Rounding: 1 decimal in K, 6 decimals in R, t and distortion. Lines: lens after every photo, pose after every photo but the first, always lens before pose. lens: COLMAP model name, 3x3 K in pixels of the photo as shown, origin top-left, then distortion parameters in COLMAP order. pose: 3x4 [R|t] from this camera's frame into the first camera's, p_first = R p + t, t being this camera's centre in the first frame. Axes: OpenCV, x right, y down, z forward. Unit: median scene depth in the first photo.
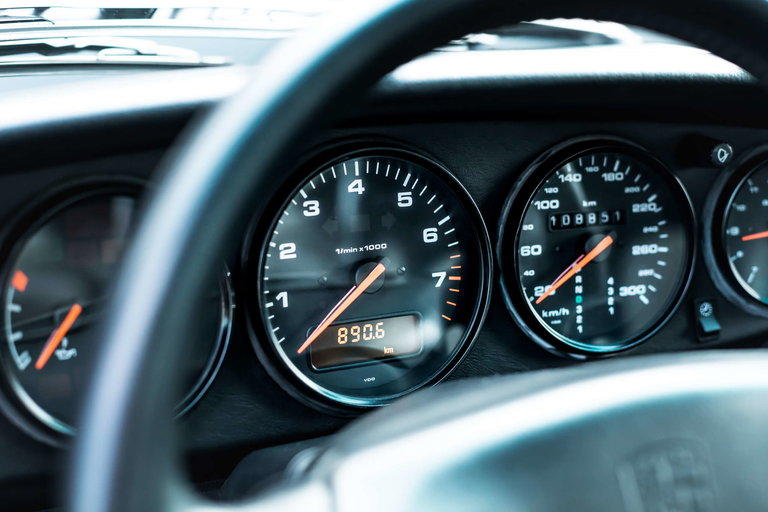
lens RADIAL K [[1116.2, 0, 385.4], [0, 1116.2, 259.7], [0, 0, 1]] dist [-0.076763, 0.000000]
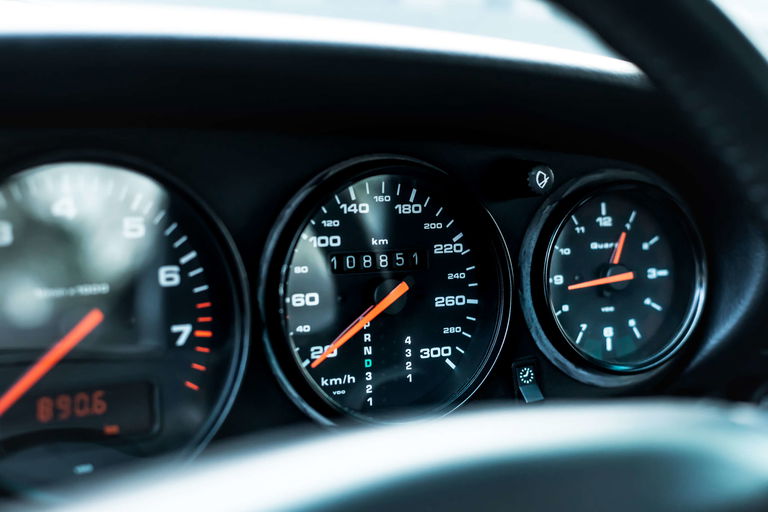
lens RADIAL K [[1116.2, 0, 380.7], [0, 1116.2, 254.0], [0, 0, 1]] dist [-0.076763, 0.000000]
pose [[0.988790, 0.003007, 0.149285, 0.065258], [0.012267, 0.994781, -0.101292, 0.039148], [-0.148810, 0.101988, 0.983592, 0.217376]]
